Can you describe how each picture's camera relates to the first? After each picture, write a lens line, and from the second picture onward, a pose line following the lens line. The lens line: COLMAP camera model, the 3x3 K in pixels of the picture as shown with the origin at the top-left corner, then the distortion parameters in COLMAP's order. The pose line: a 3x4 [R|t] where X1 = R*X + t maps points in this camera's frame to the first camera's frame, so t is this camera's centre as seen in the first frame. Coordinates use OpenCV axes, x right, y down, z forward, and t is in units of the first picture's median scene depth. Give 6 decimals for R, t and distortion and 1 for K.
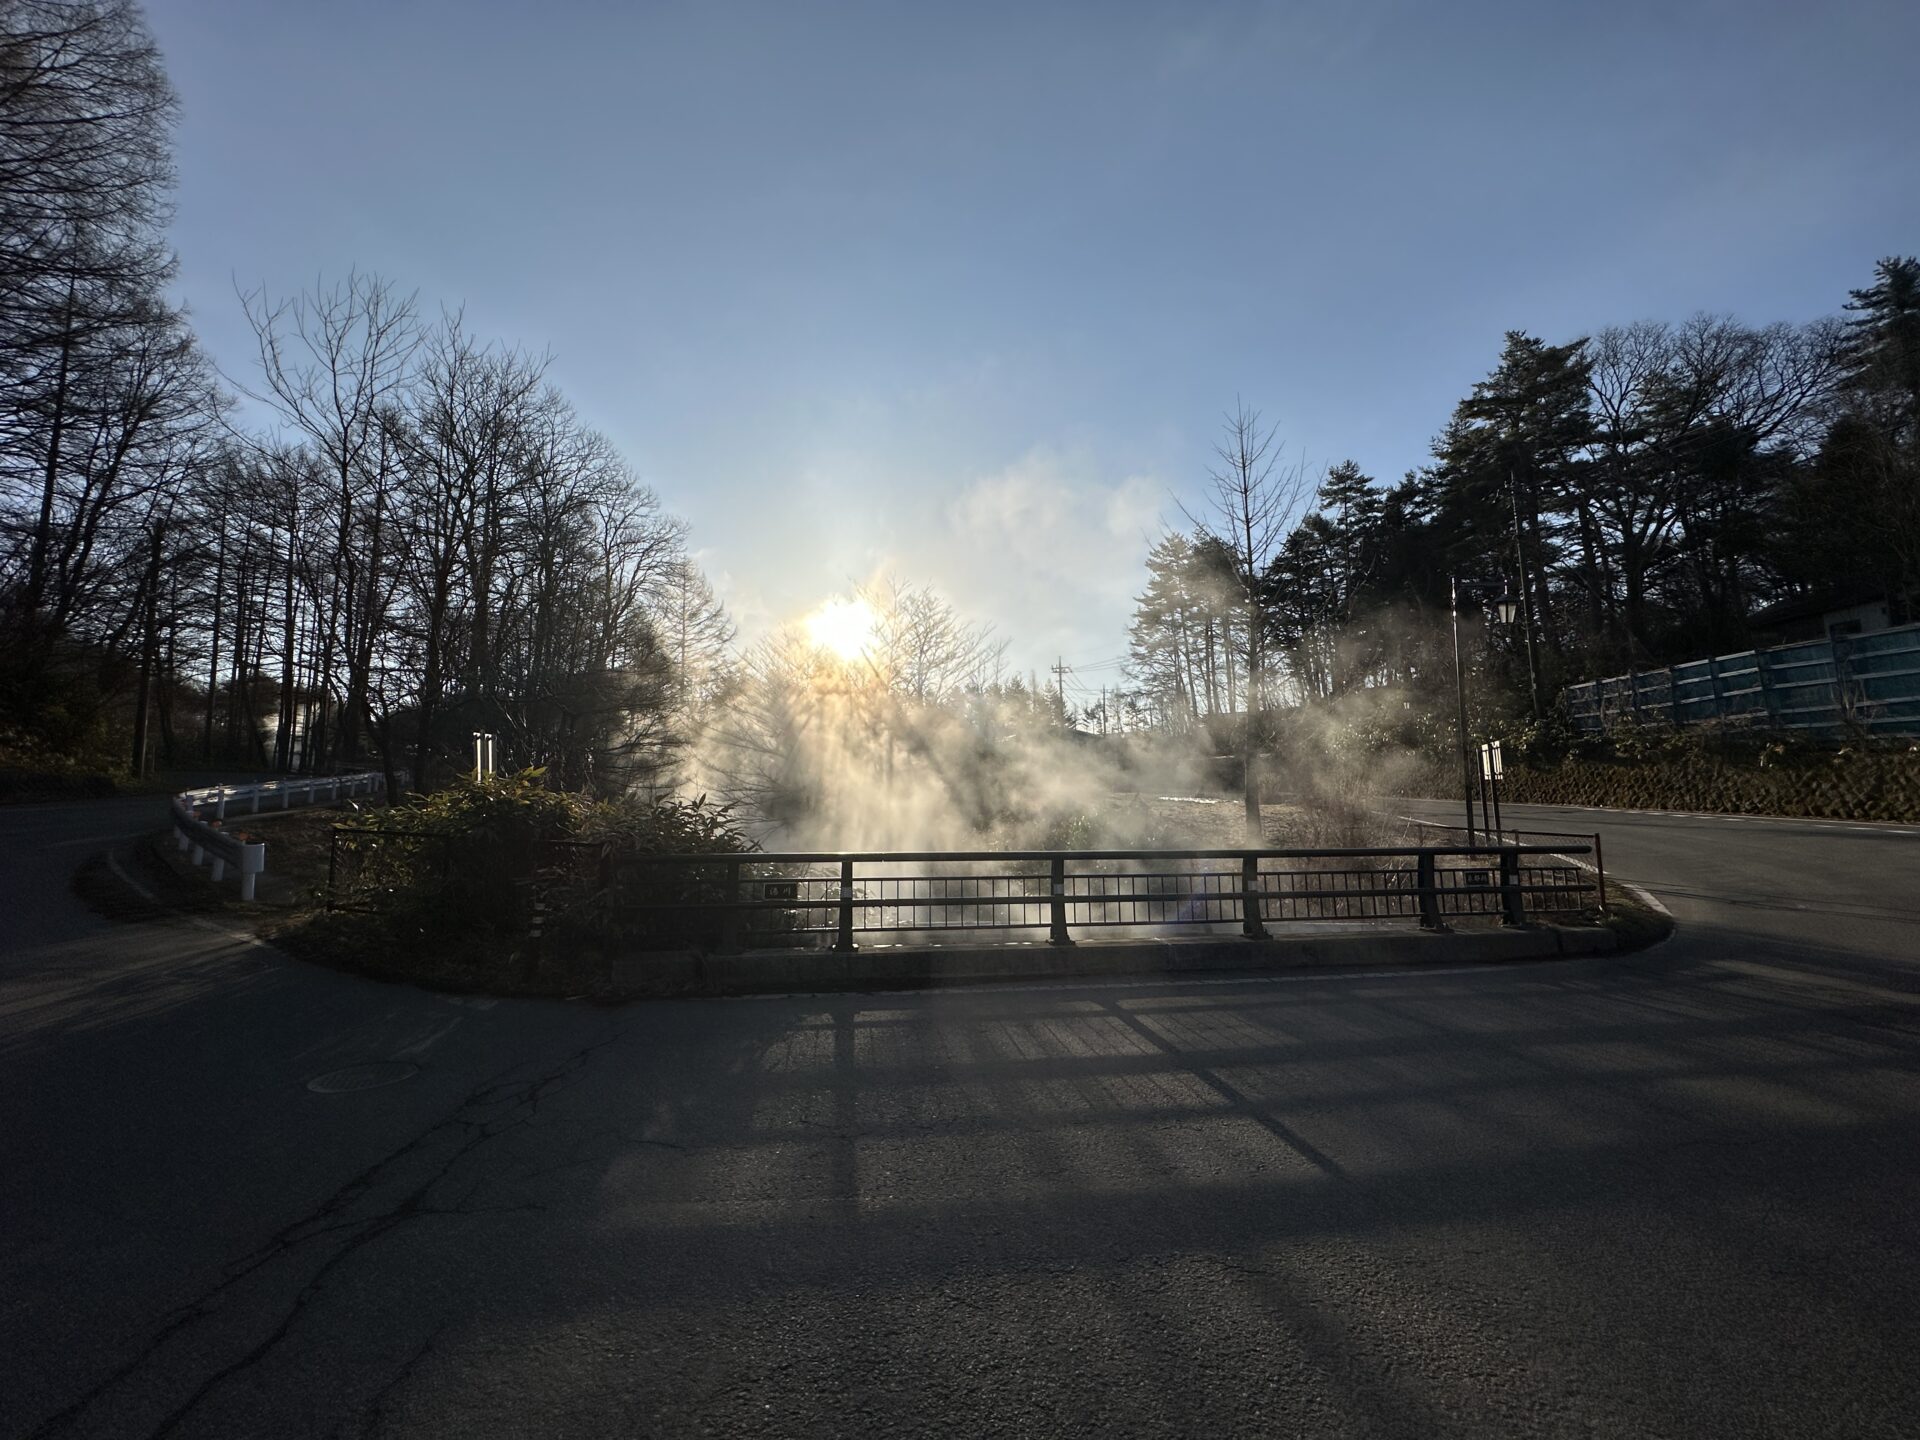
lens RADIAL K [[777.8, 0, 960.0], [0, 777.8, 720.0], [0, 0, 1]] dist [-0.002210, 0.000025]
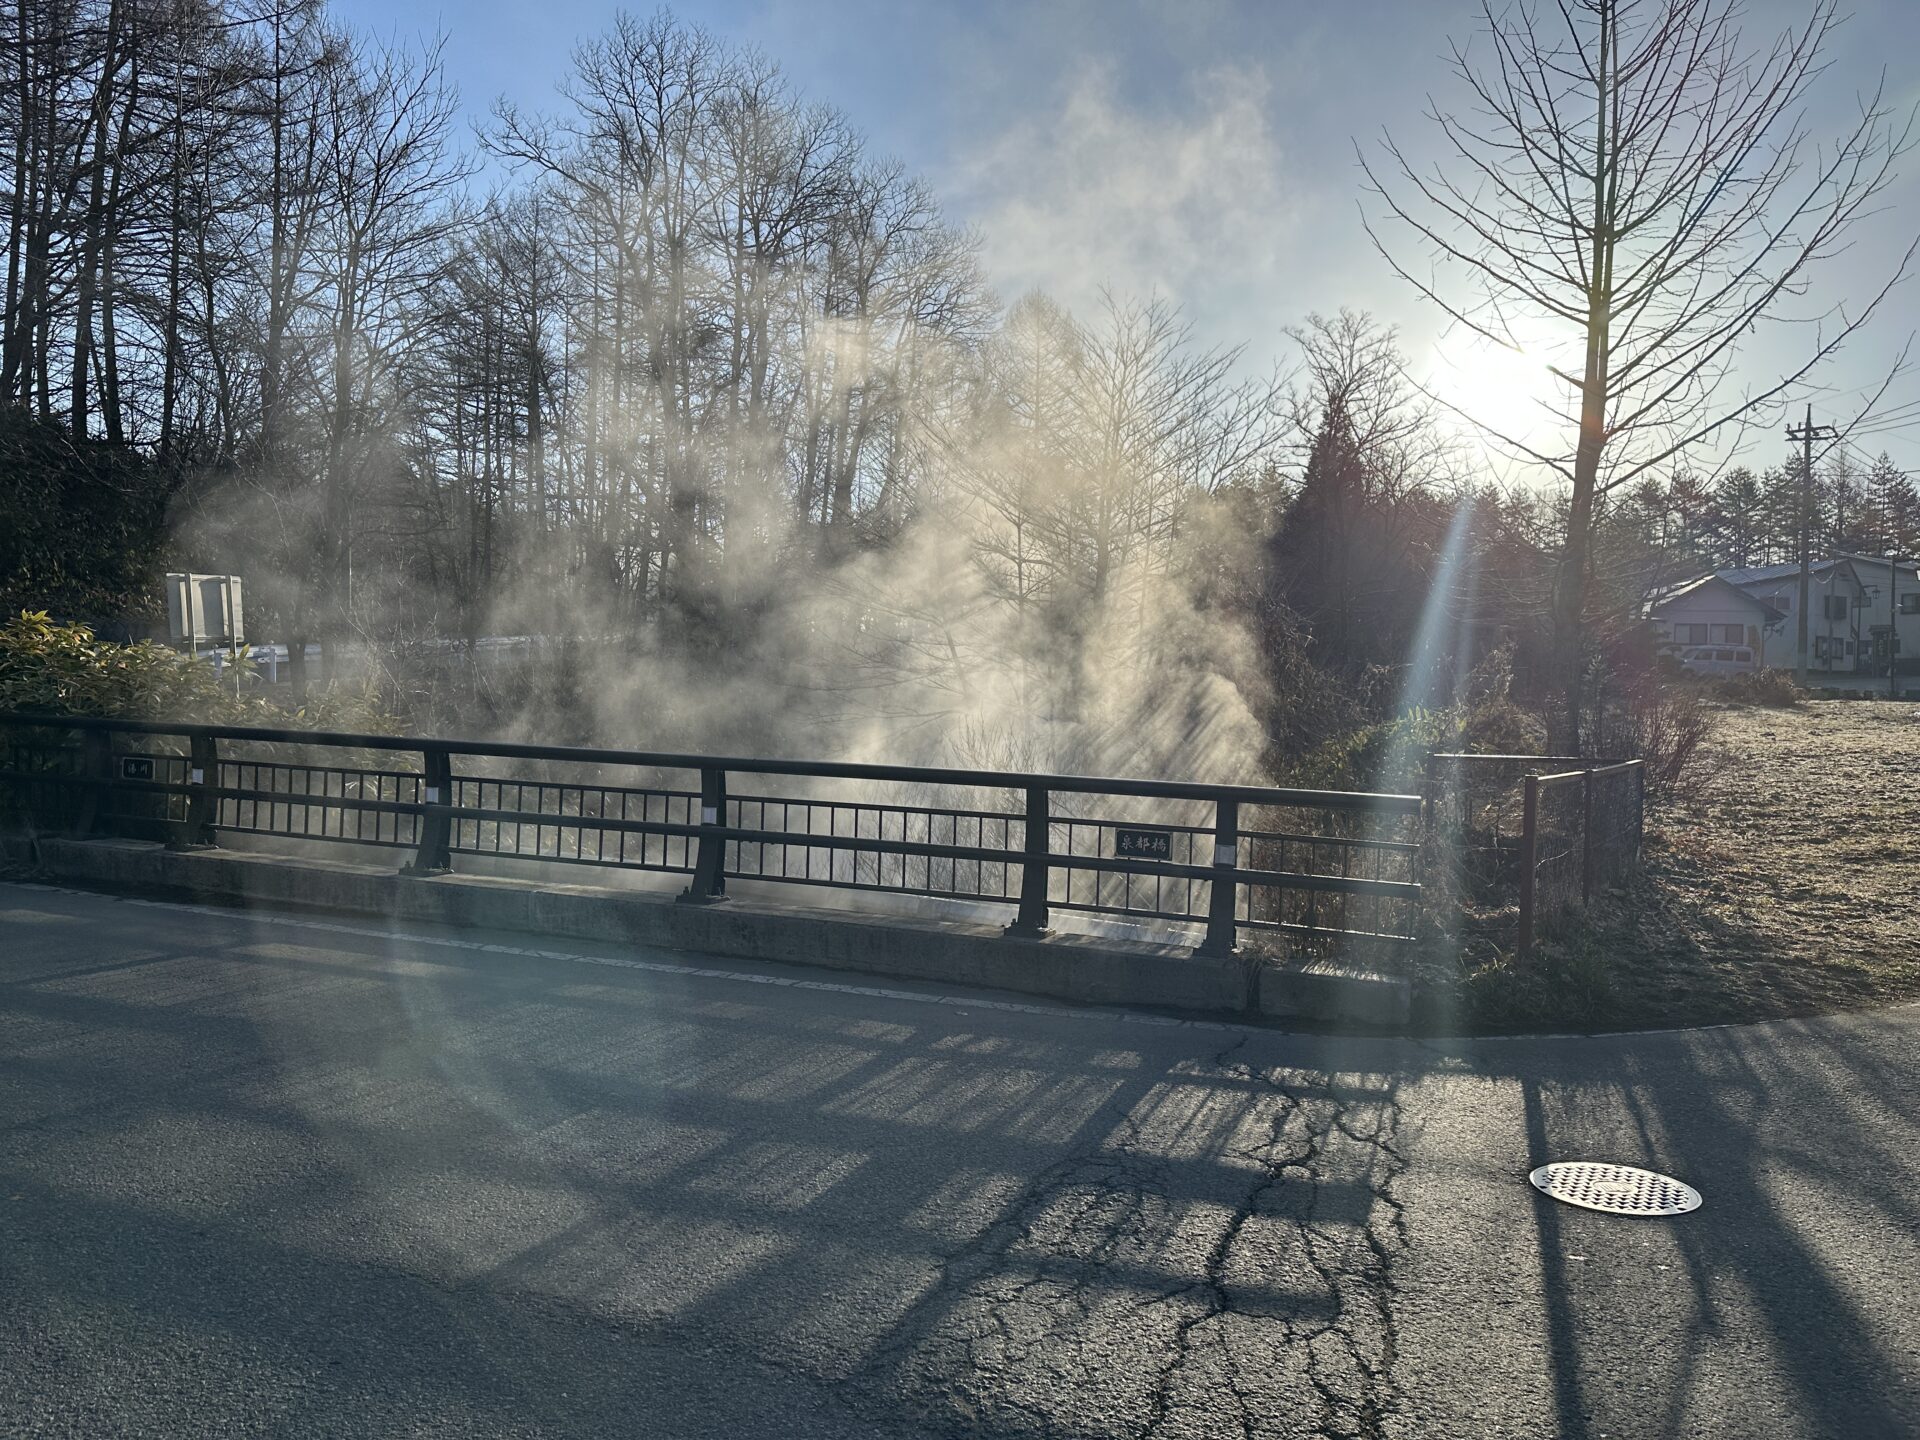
lens RADIAL K [[1385.2, 0, 960.0], [0, 1385.2, 720.0], [0, 0, 1]] dist [0.009227, 0.004190]
pose [[0.863134, 0.041935, -0.503231, 0.819710], [0.017449, 0.993474, 0.112716, 0.018545], [0.504674, -0.106070, 0.856769, 0.151801]]
